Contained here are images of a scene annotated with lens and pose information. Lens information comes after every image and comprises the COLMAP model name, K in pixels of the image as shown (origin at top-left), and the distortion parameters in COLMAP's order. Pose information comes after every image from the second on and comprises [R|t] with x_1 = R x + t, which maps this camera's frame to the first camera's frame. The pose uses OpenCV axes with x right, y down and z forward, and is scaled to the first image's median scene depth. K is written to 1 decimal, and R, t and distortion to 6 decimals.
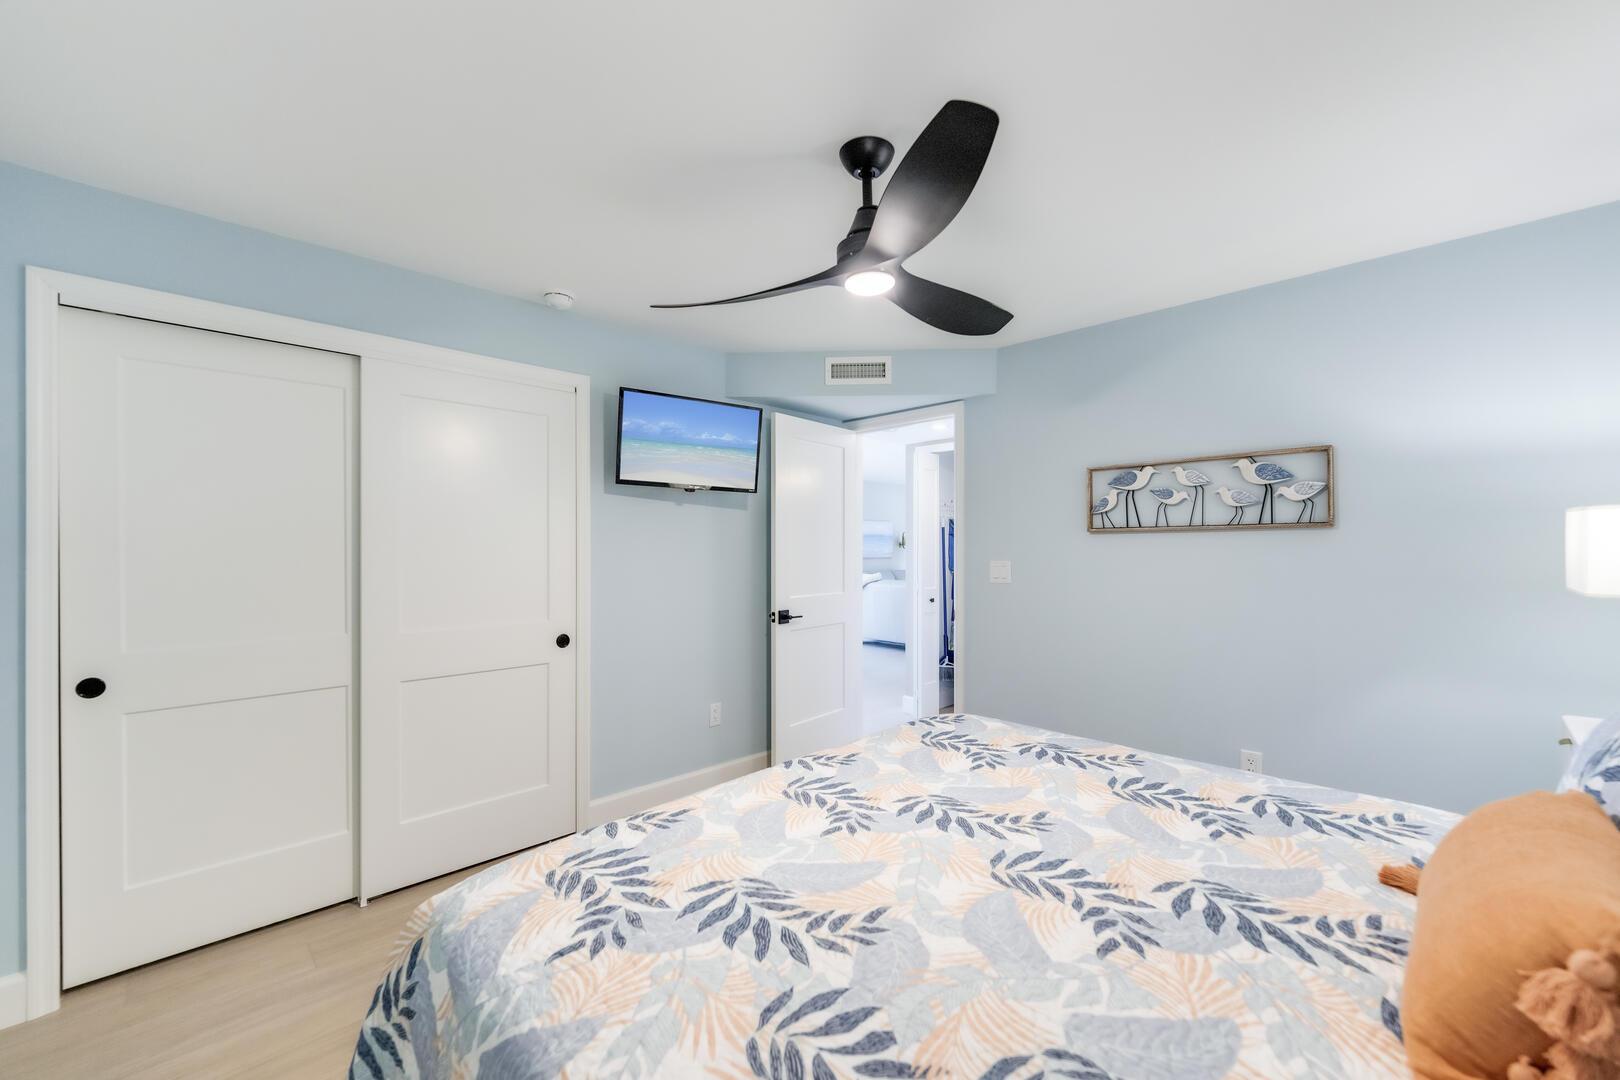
lens RADIAL K [[659.4, 0, 807.6], [0, 659.4, 541.0], [0, 0, 1]] dist [0.001263, -0.000029]
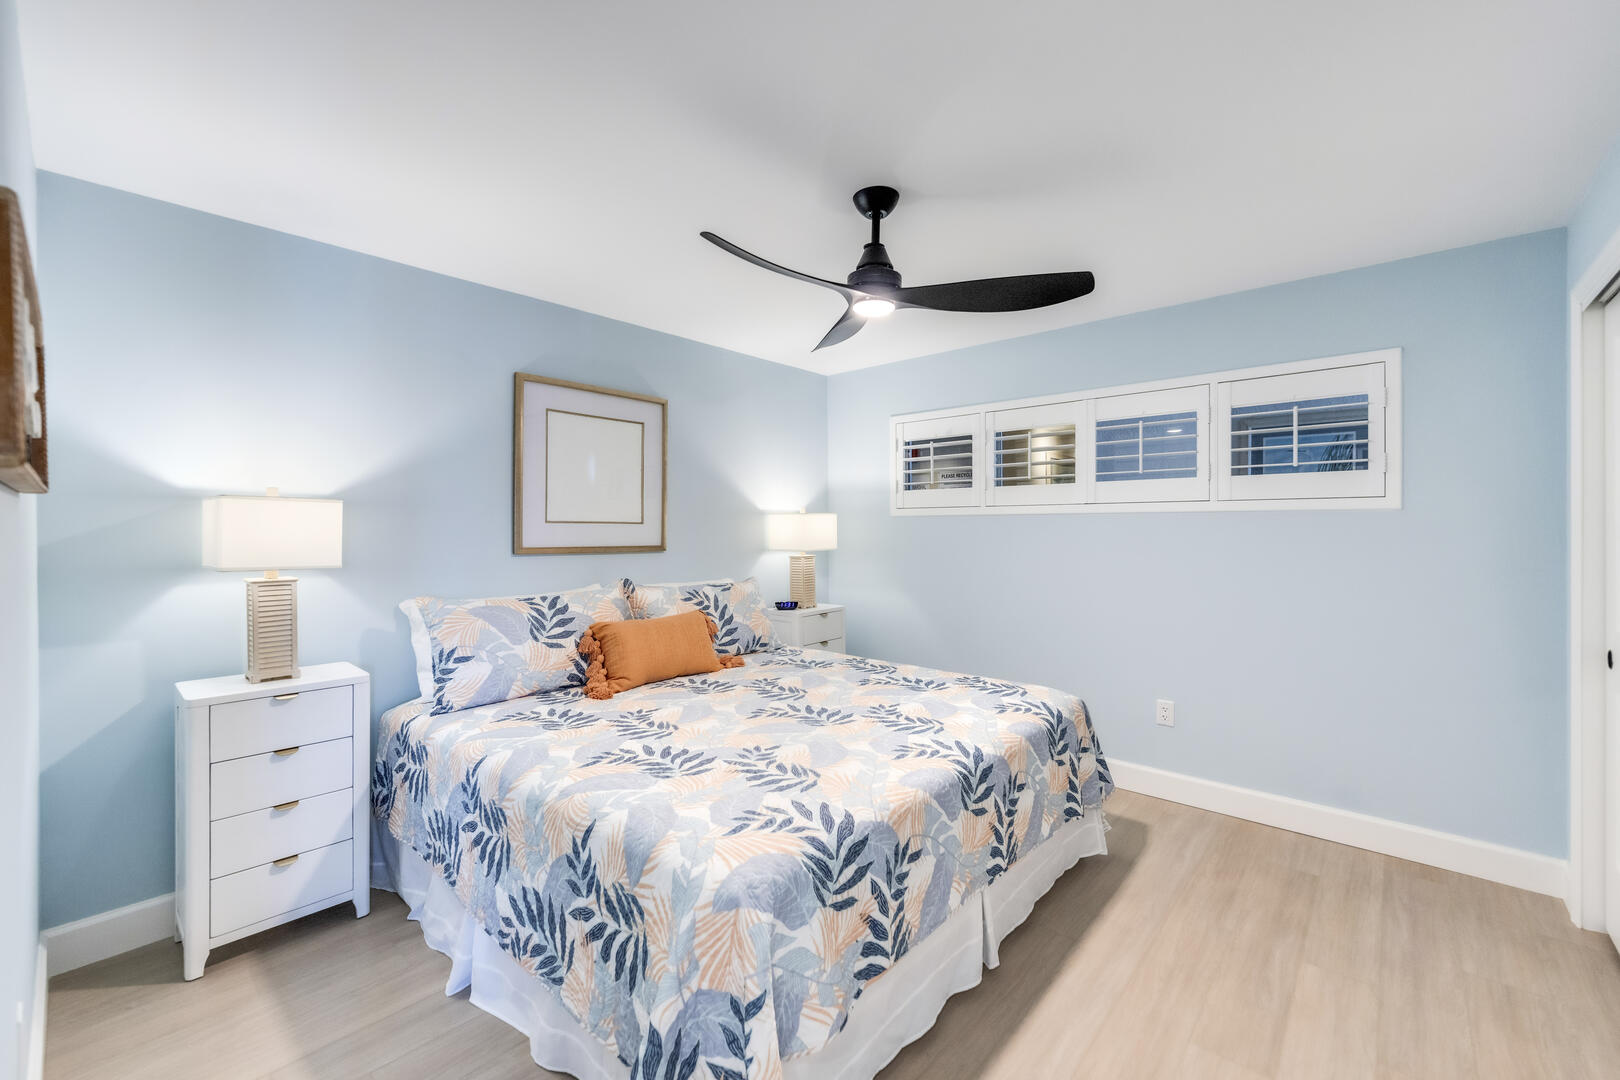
lens RADIAL K [[659.4, 0, 811.2], [0, 659.4, 539.5], [0, 0, 1]] dist [0.001263, -0.000029]
pose [[-0.997741, 0.009285, -0.066534, 0.042626], [0.009221, 0.999957, 0.001270, 0.027310], [0.066543, 0.000654, -0.997783, 2.205836]]
